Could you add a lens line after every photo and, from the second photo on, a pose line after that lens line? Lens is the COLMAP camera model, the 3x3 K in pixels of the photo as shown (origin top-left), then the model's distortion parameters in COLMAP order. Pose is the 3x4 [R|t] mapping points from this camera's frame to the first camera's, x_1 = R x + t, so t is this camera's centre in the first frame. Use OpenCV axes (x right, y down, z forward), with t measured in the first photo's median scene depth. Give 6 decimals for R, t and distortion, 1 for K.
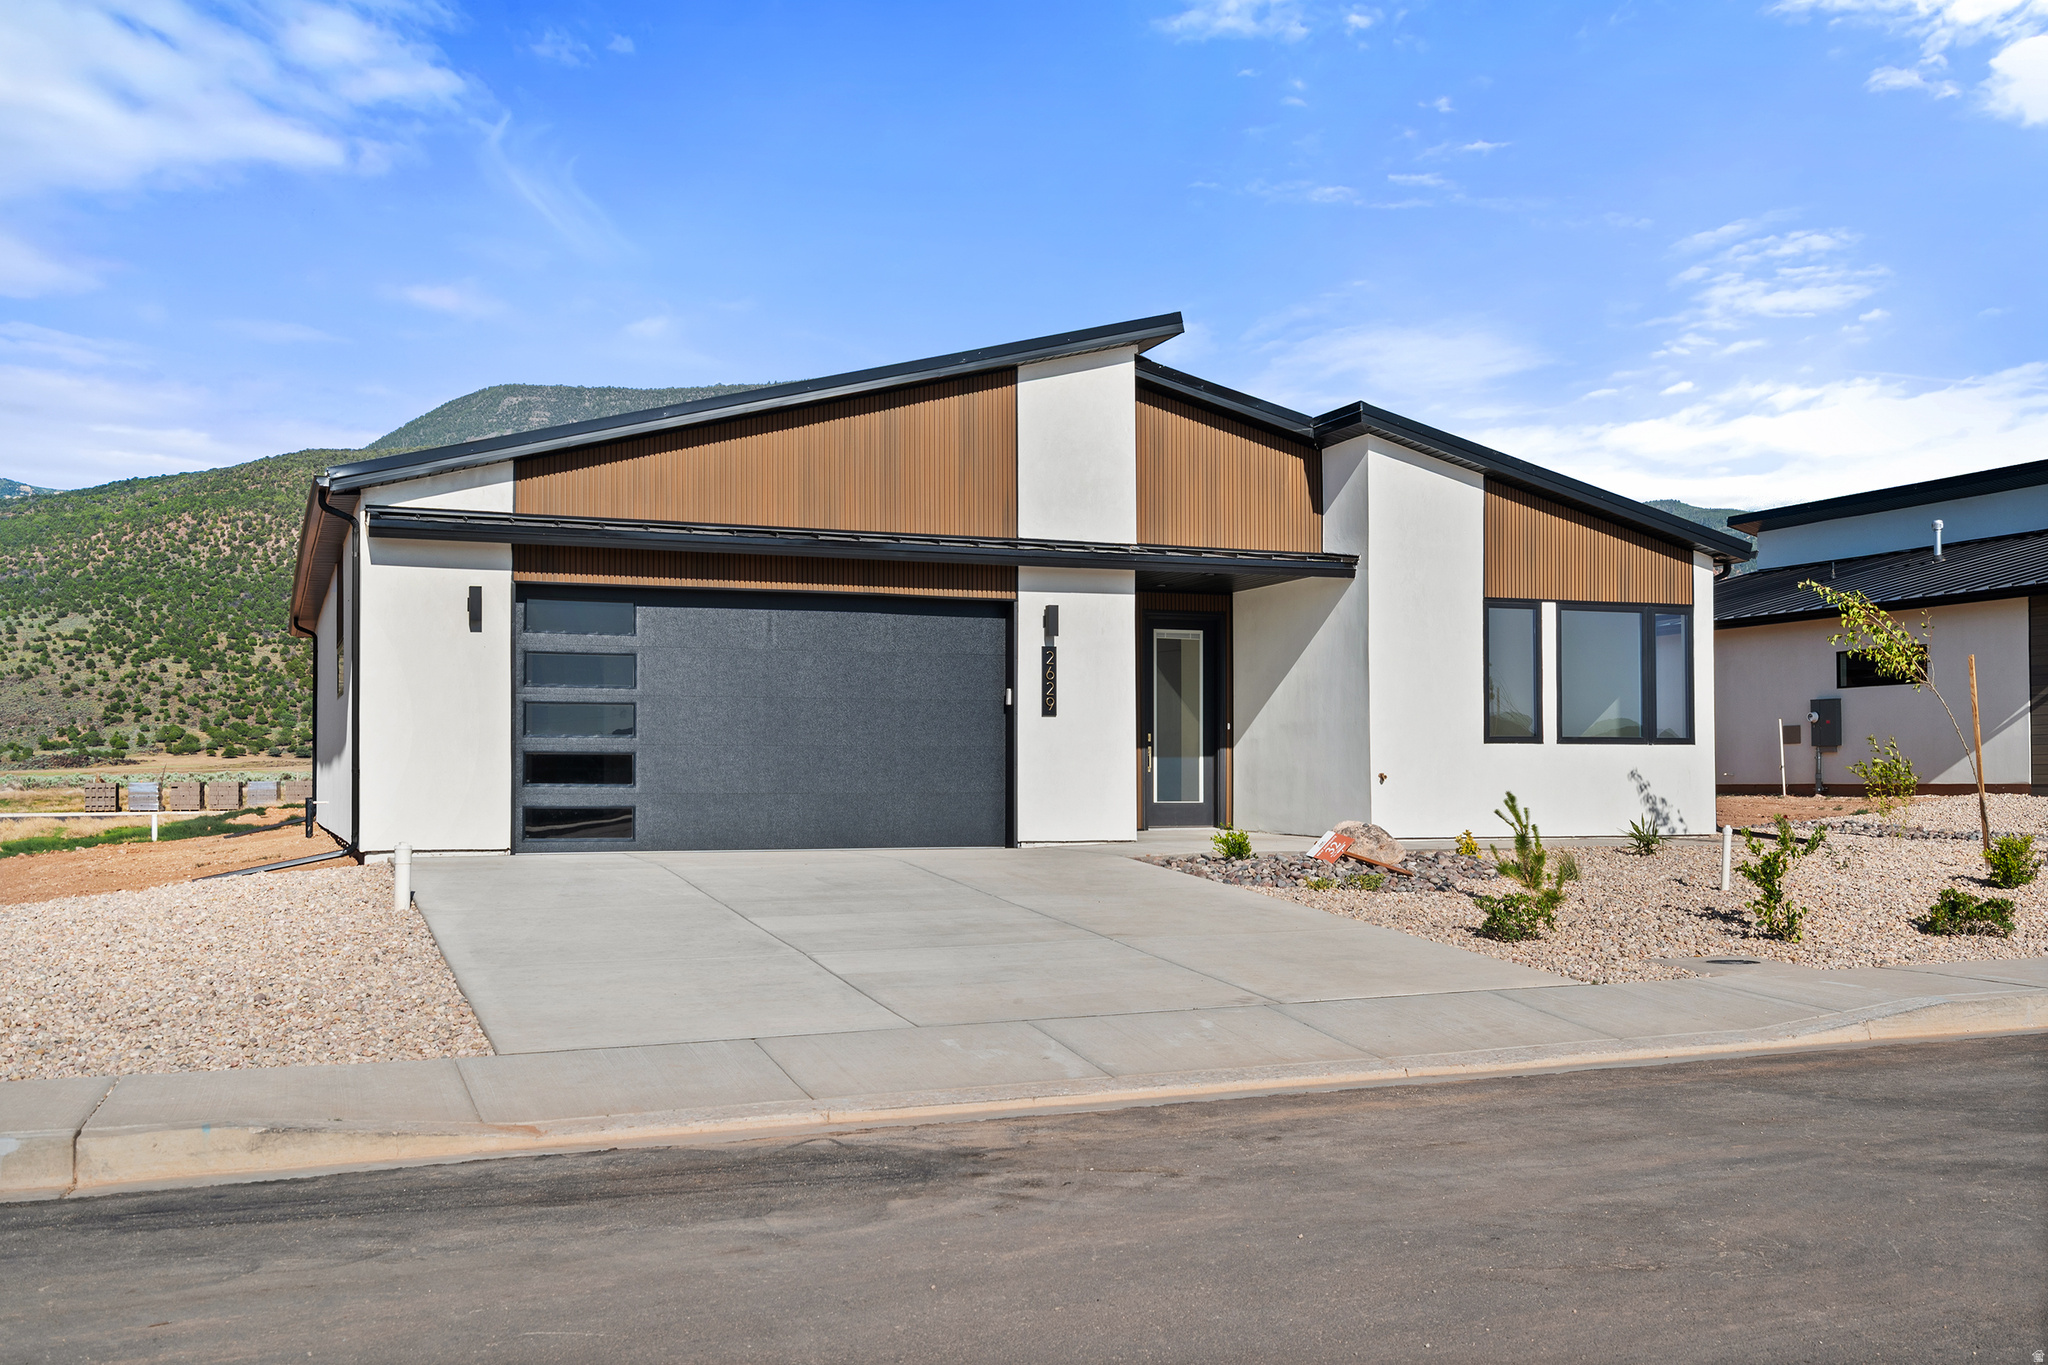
lens RADIAL K [[1929.4, 0, 1024.0], [0, 1929.4, 682.5], [0, 0, 1]] dist [-0.002082, -0.001805]
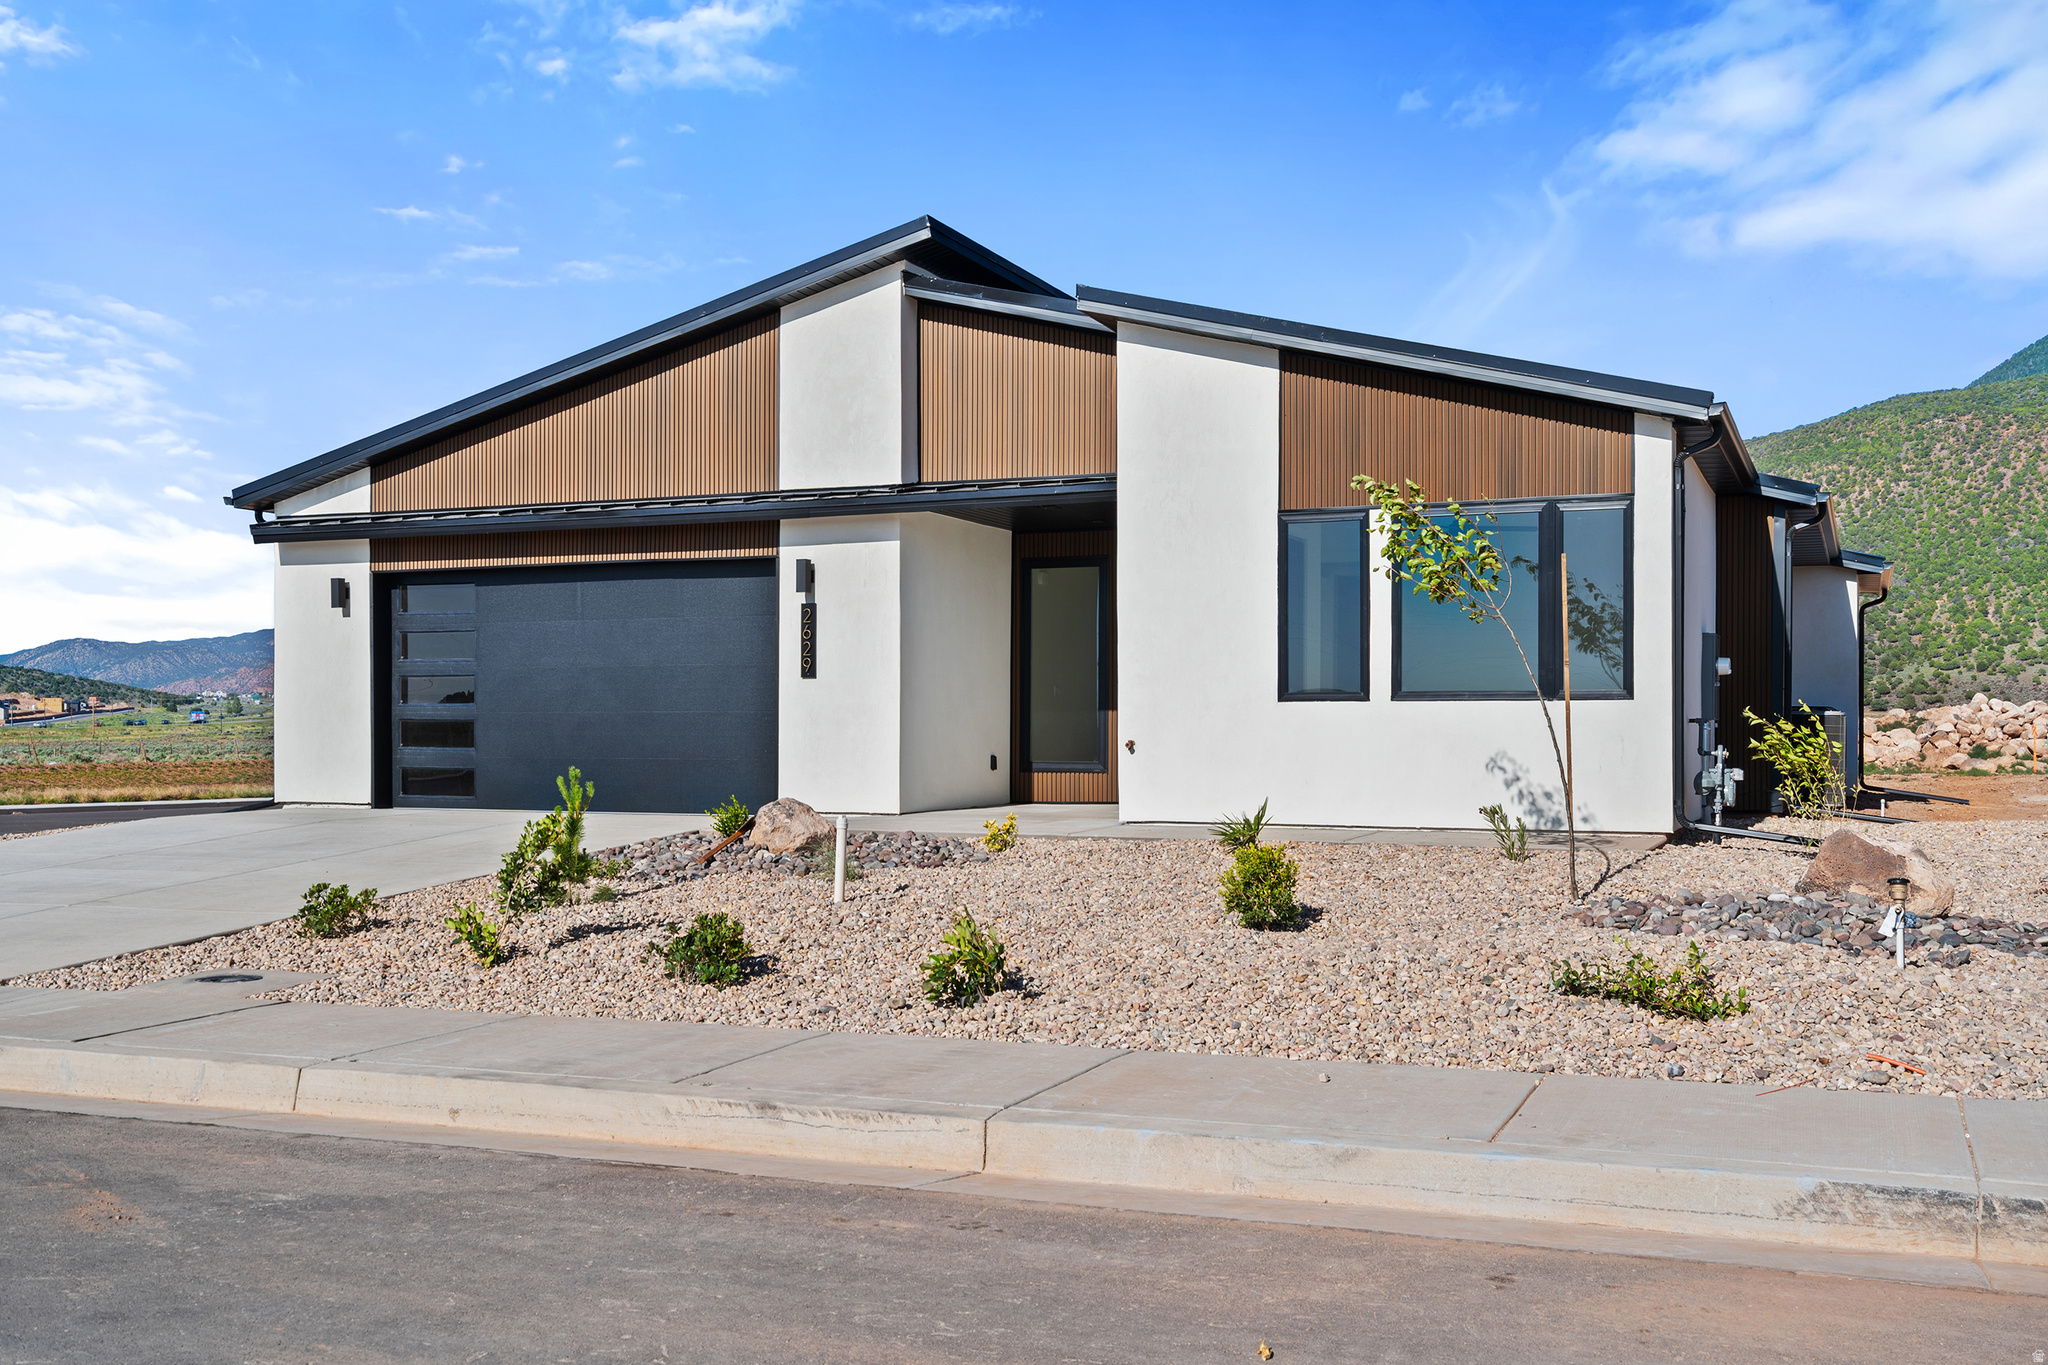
lens RADIAL K [[1924.3, 0, 1062.5], [0, 1924.3, 684.3], [0, 0, 1]] dist [0.003432, 0.002580]
pose [[0.717309, -0.015832, -0.696575, 0.750360], [0.033144, 0.999385, 0.011417, 0.013874], [0.695966, -0.031277, 0.717393, 0.416636]]
